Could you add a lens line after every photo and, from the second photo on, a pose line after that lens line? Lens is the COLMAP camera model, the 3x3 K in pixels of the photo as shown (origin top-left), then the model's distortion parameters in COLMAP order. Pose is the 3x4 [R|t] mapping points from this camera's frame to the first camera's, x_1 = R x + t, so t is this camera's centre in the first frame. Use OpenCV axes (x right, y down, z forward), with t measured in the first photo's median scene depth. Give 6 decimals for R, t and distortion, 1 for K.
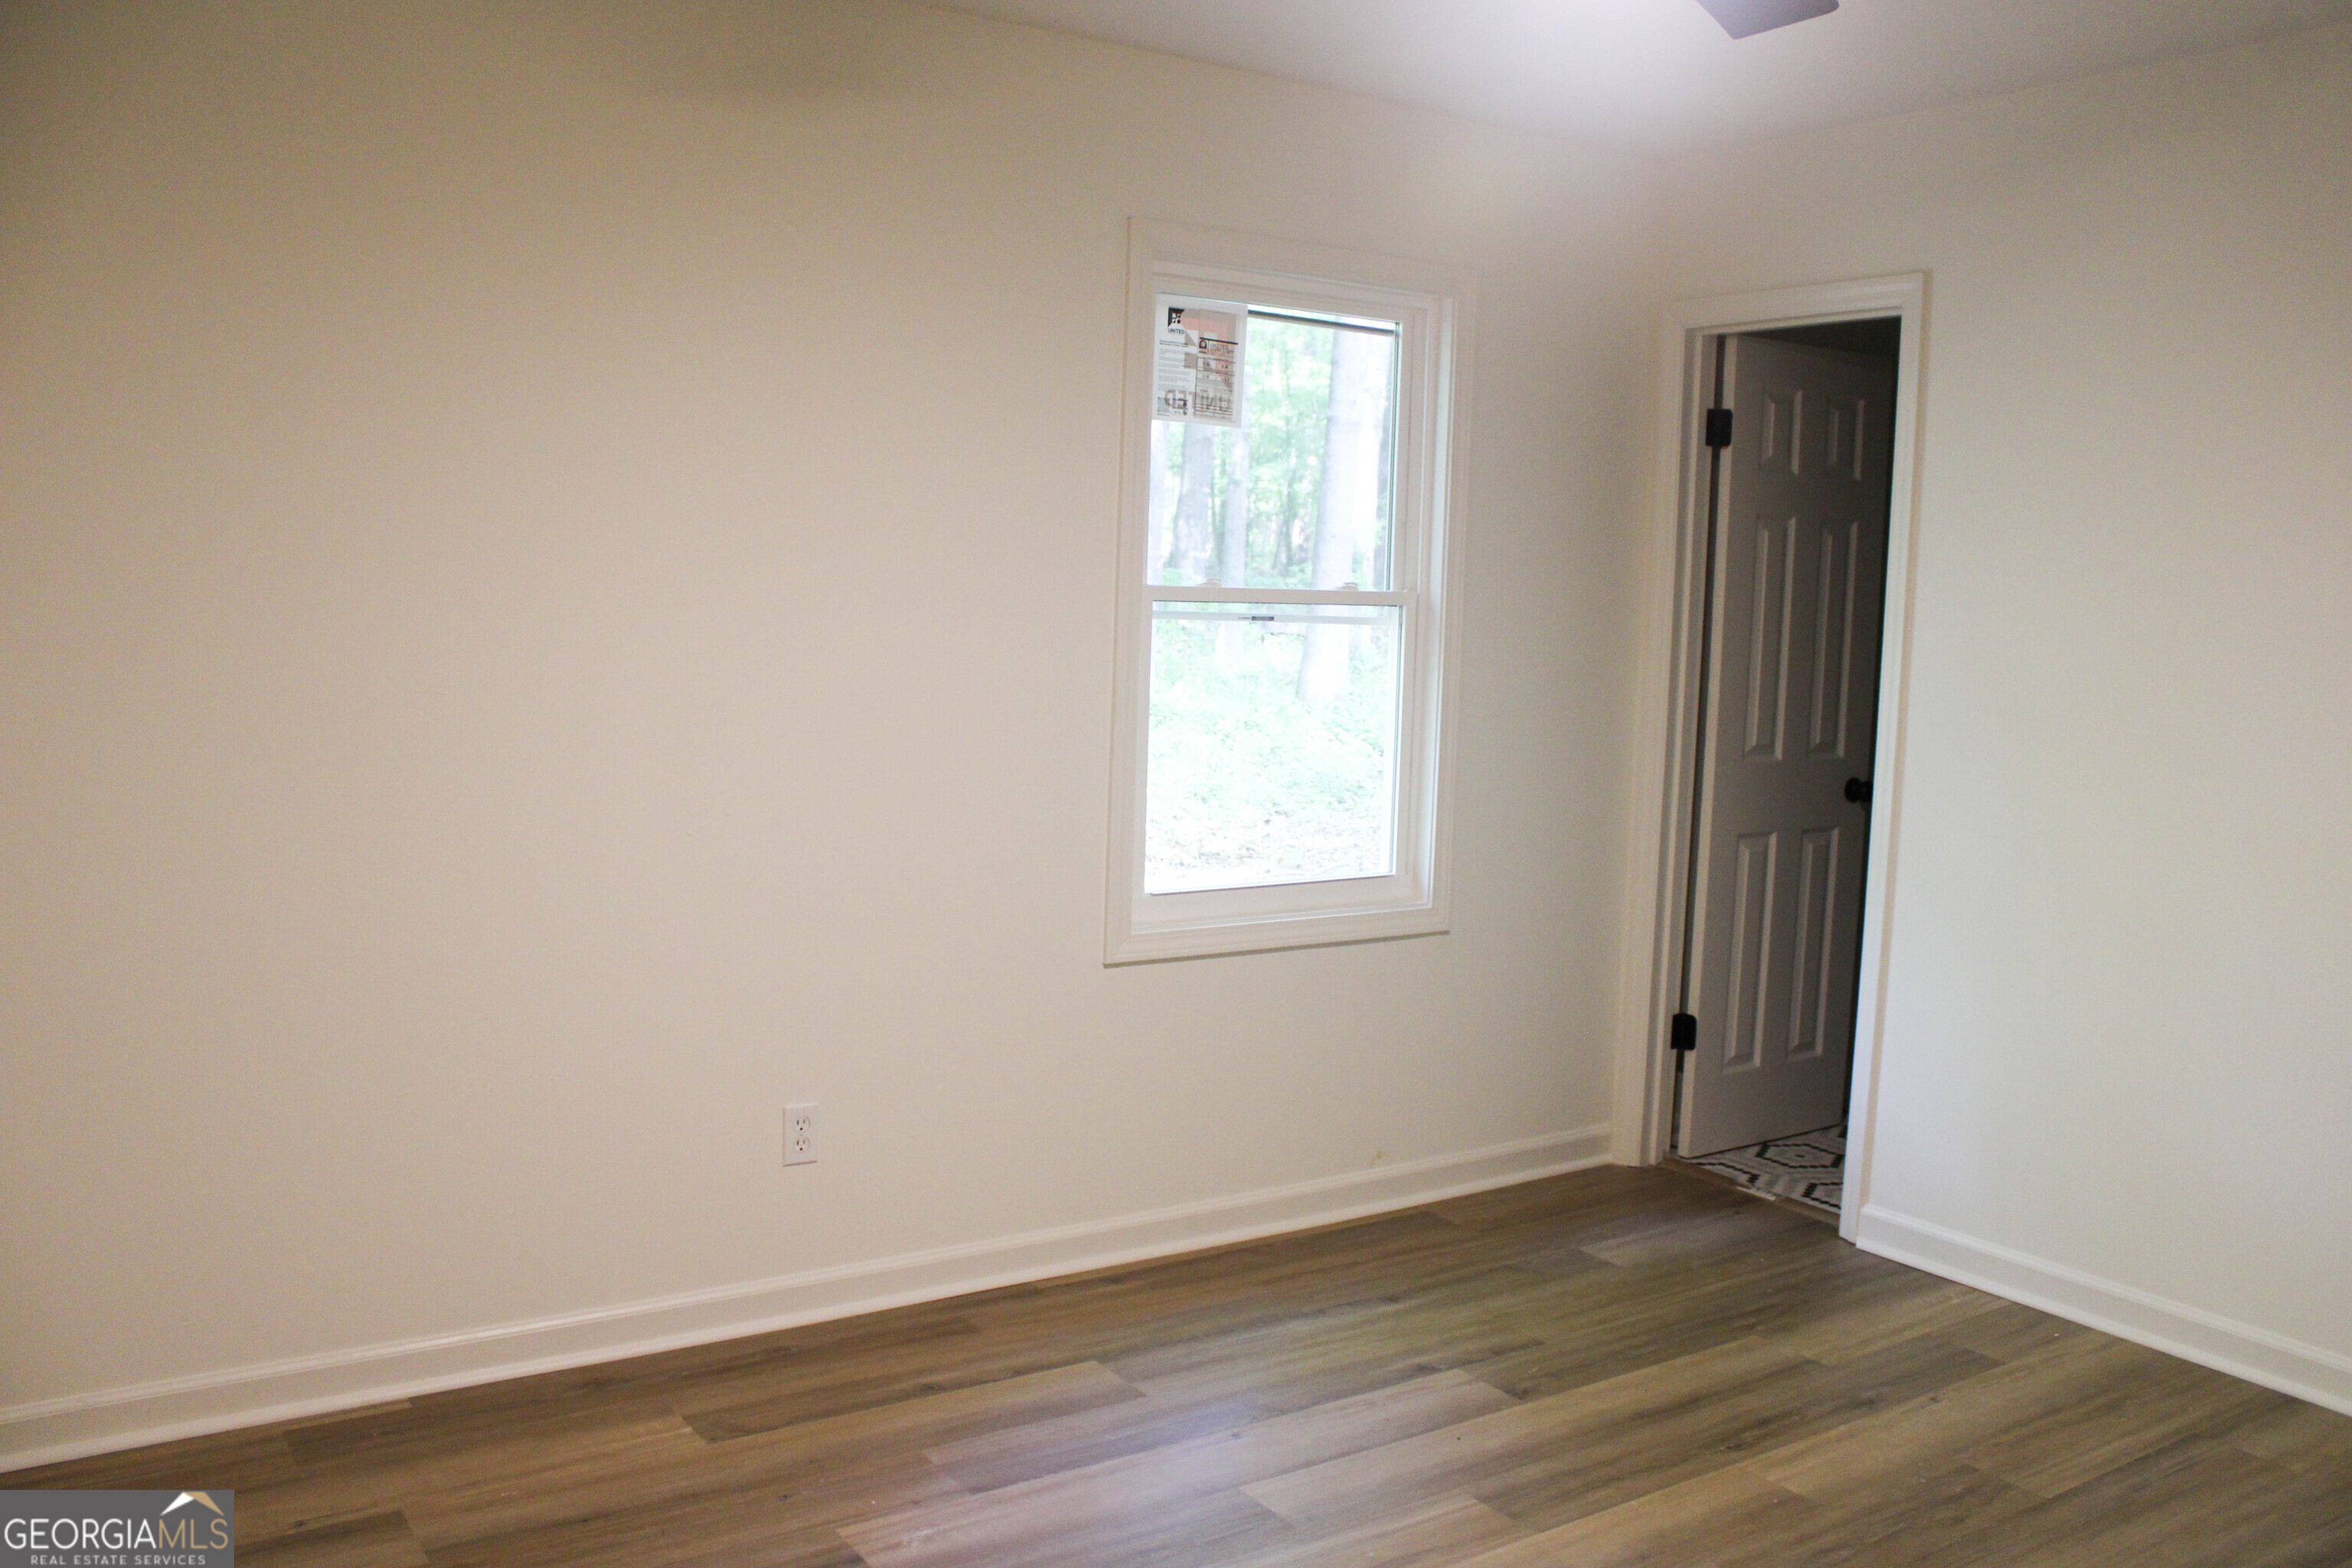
lens RADIAL K [[1955.0, 0, 1176.0], [0, 1955.0, 784.0], [0, 0, 1]] dist [-0.167584, 0.160603]
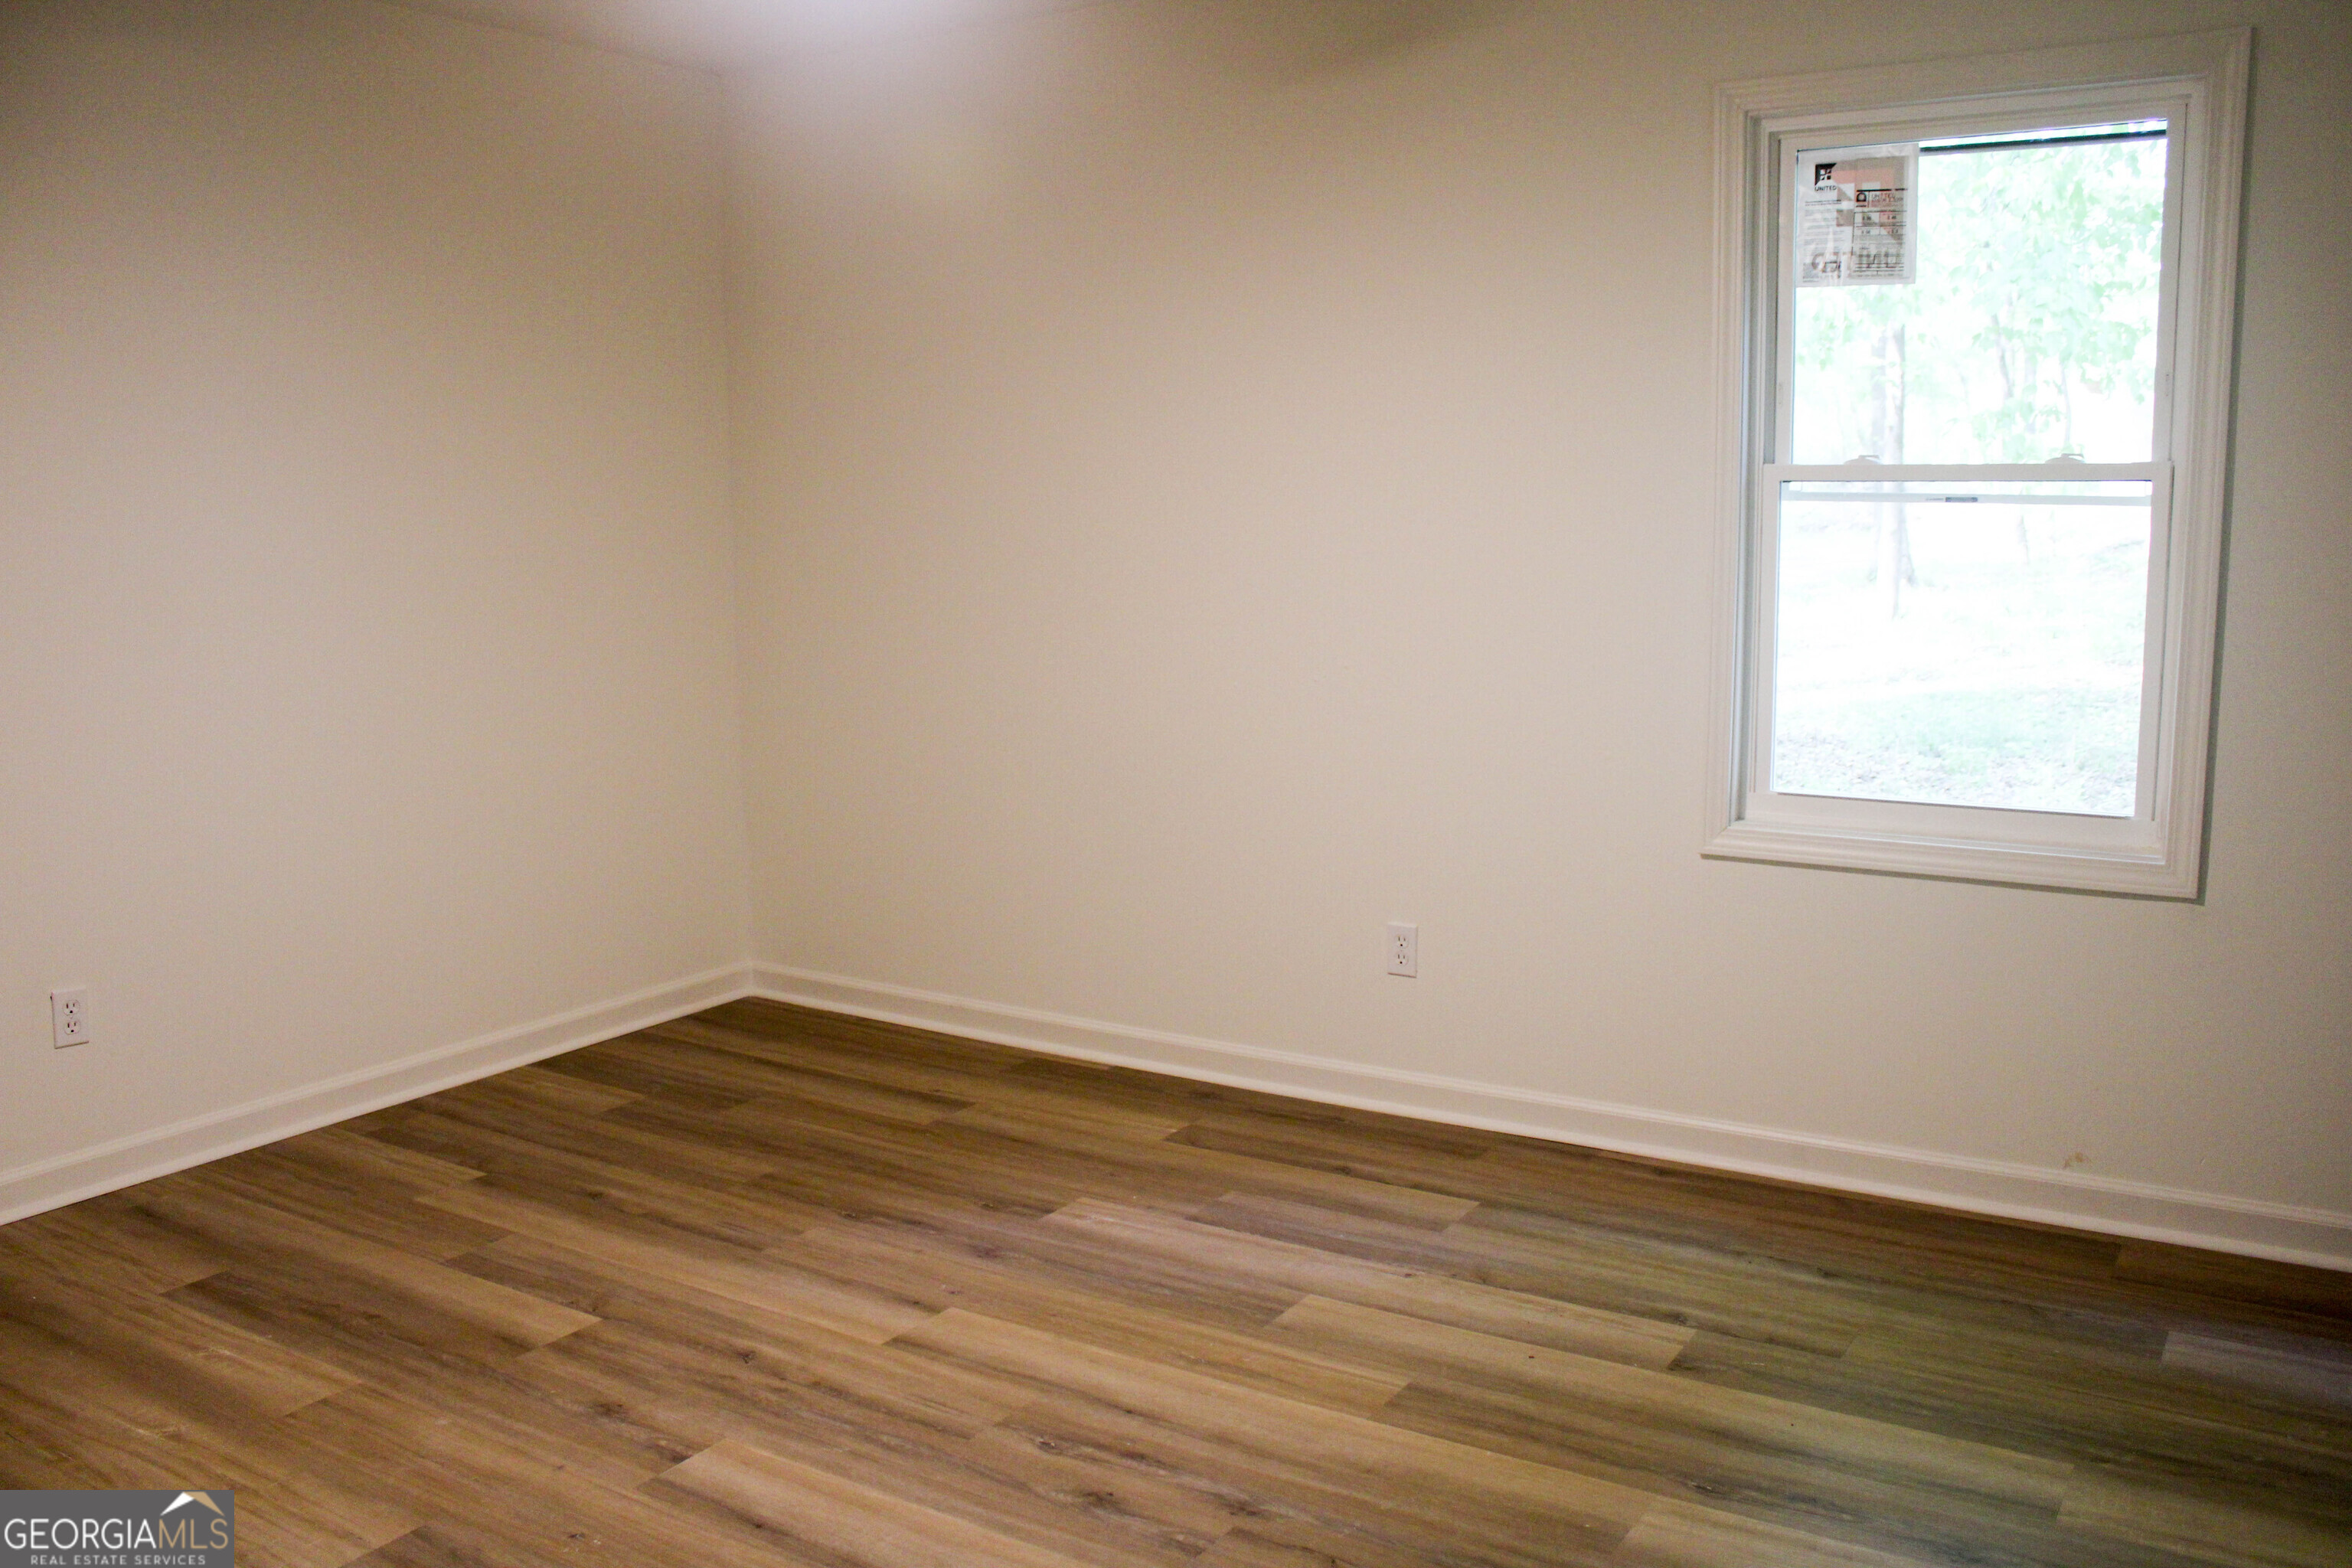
lens RADIAL K [[1955.0, 0, 1176.0], [0, 1955.0, 784.0], [0, 0, 1]] dist [-0.167584, 0.160603]
pose [[0.402356, 0.101926, -0.909792, 0.730304], [-0.072543, 0.994208, 0.079301, -0.000638], [0.912605, 0.034092, 0.407419, 0.358948]]
